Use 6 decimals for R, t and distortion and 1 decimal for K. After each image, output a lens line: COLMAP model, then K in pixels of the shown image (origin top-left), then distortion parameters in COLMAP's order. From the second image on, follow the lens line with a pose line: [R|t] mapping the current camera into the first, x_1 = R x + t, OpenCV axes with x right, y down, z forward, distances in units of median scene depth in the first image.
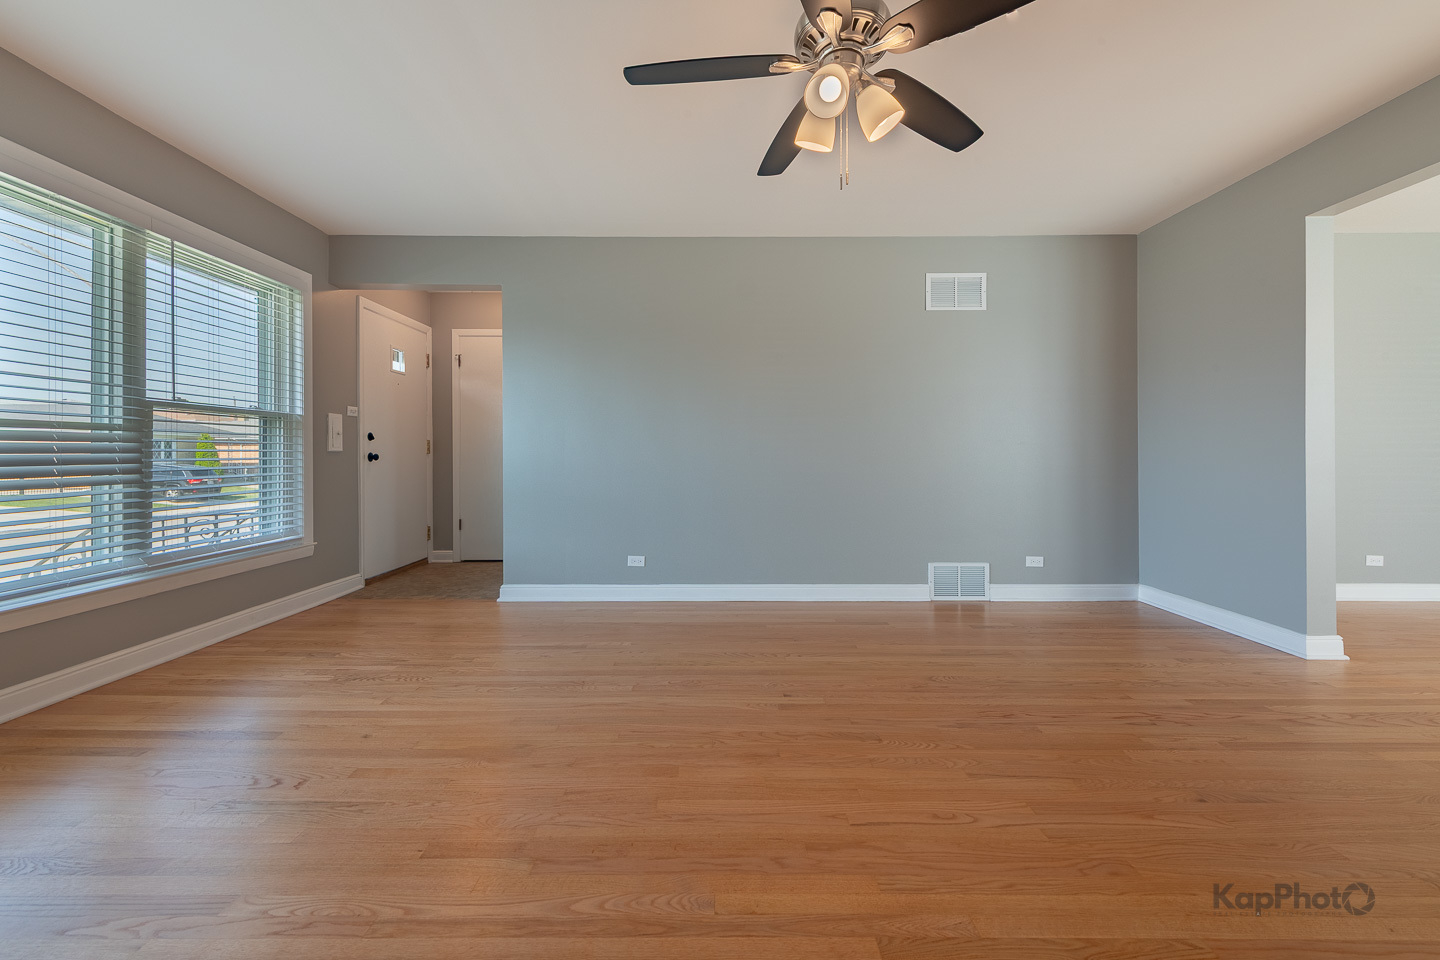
lens RADIAL K [[586.5, 0, 718.3], [0, 586.5, 460.5], [0, 0, 1]] dist [0.014772, -0.005136]
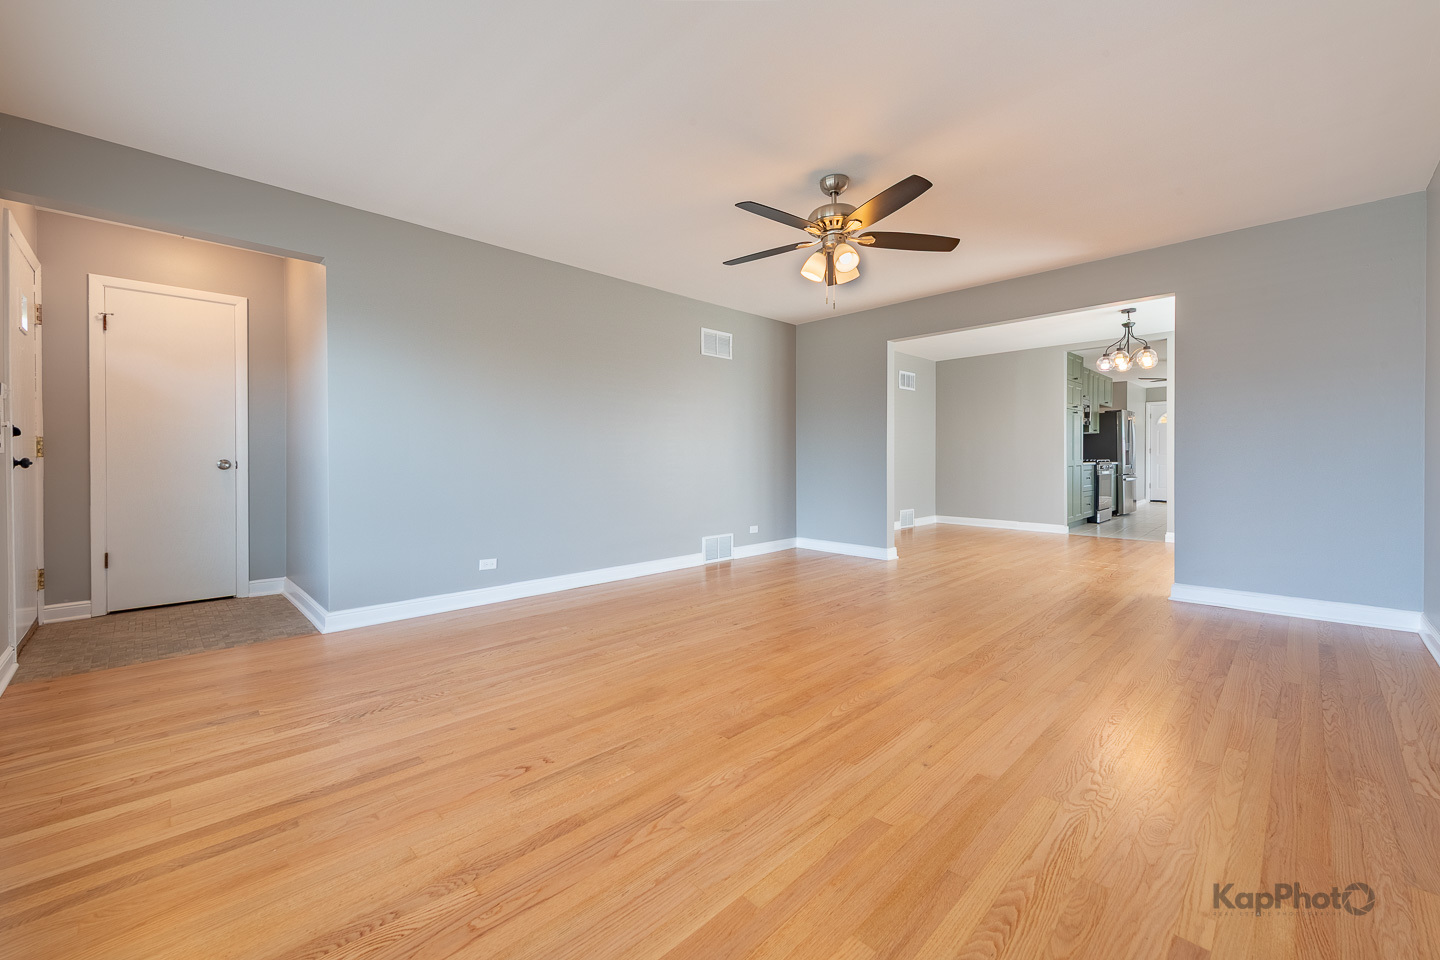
lens RADIAL K [[581.0, 0, 729.0], [0, 581.0, 462.3], [0, 0, 1]] dist [0.015574, -0.005512]
pose [[0.700421, -0.005115, 0.713712, -0.849338], [0.007899, 0.999969, -0.000586, -0.000211], [-0.713686, 0.006048, 0.700439, 0.000533]]
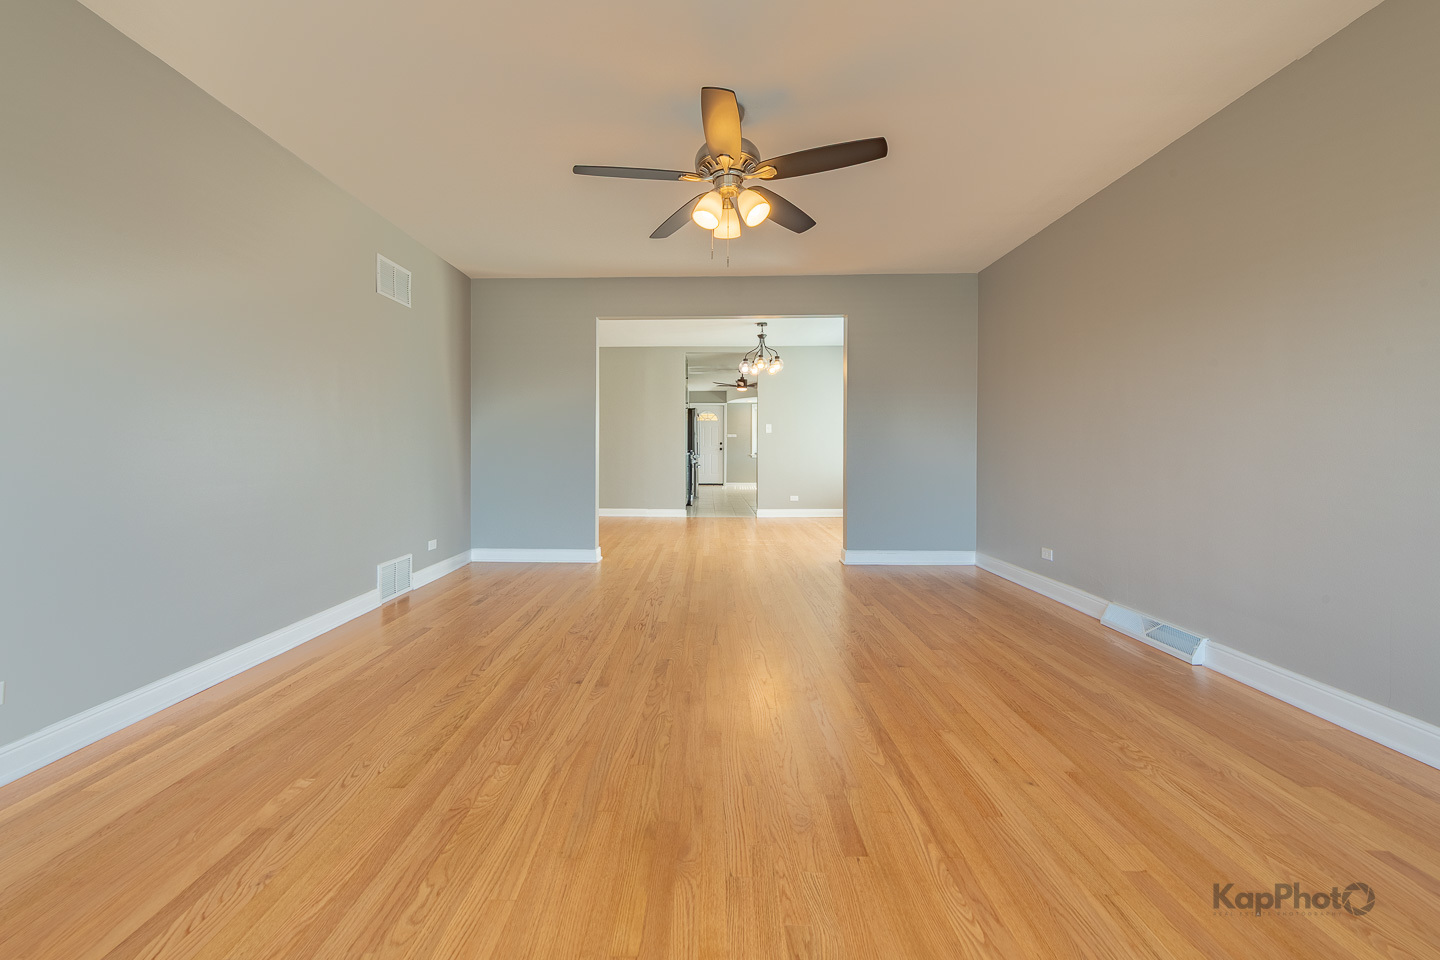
lens RADIAL K [[583.4, 0, 701.0], [0, 583.4, 461.1], [0, 0, 1]] dist [0.012797, -0.000435]
pose [[0.012849, -0.020933, 0.999698, -0.833339], [0.007495, 0.999755, 0.020838, -0.009117], [-0.999889, 0.007225, 0.013002, 0.709095]]
